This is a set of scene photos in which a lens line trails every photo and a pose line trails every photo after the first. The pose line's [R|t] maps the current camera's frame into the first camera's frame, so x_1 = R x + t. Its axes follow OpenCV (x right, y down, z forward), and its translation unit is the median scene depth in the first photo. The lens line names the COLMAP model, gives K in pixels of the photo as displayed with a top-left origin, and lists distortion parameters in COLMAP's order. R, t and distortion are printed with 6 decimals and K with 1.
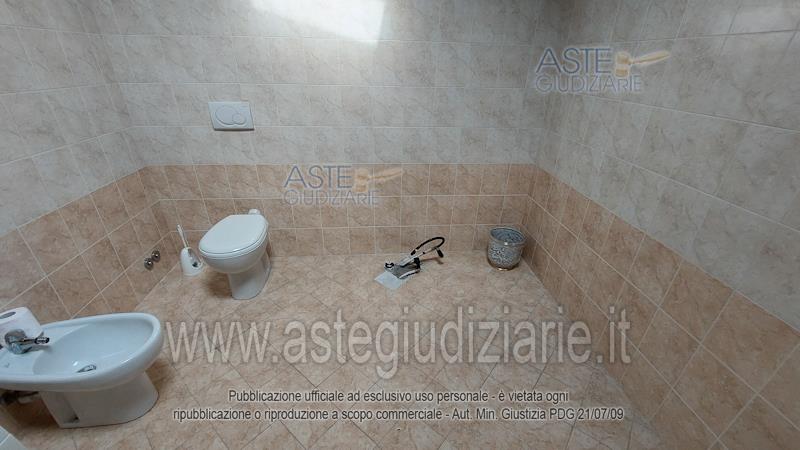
lens RADIAL K [[321.4, 0, 399.6], [0, 321.4, 228.4], [0, 0, 1]] dist [-0.008792, -0.001707]
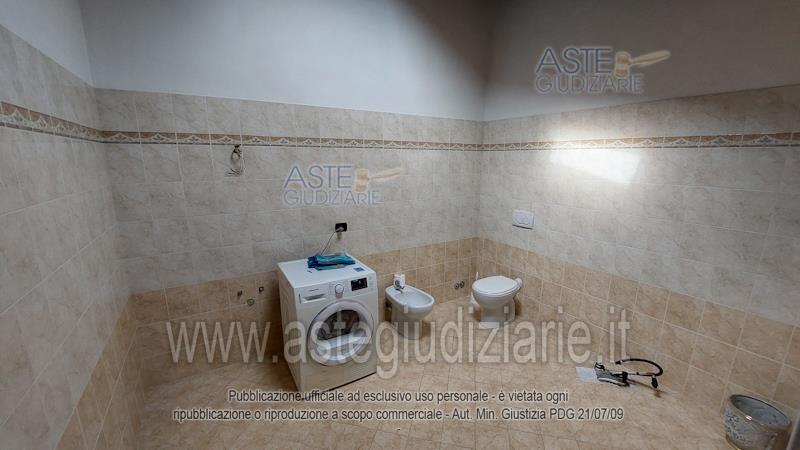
lens RADIAL K [[321.4, 0, 398.1], [0, 321.4, 229.4], [0, 0, 1]] dist [-0.008792, -0.001707]
pose [[0.444682, 0.176219, -0.878183, 0.598135], [-0.410528, 0.911506, -0.024972, -0.000334], [0.796068, 0.371623, 0.477673, -0.251046]]
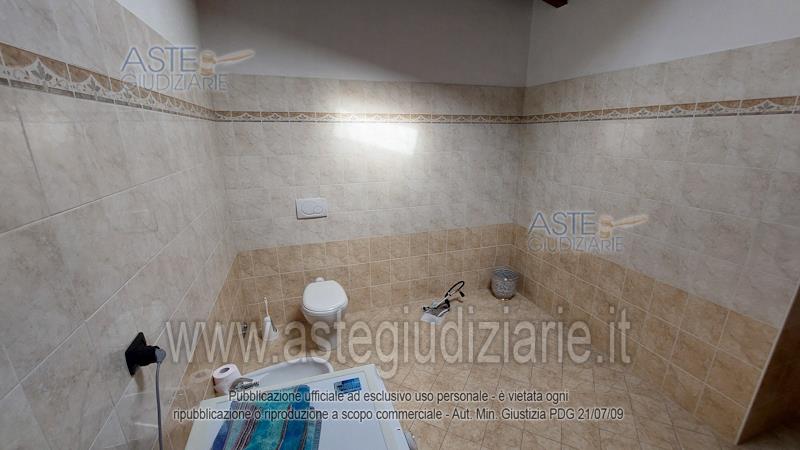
lens RADIAL K [[321.4, 0, 398.6], [0, 321.4, 229.6], [0, 0, 1]] dist [-0.008792, -0.001707]
pose [[0.972106, -0.090785, 0.216259, -0.441391], [0.129721, 0.976296, -0.173260, 0.015848], [-0.195403, 0.196481, 0.960840, -0.321828]]
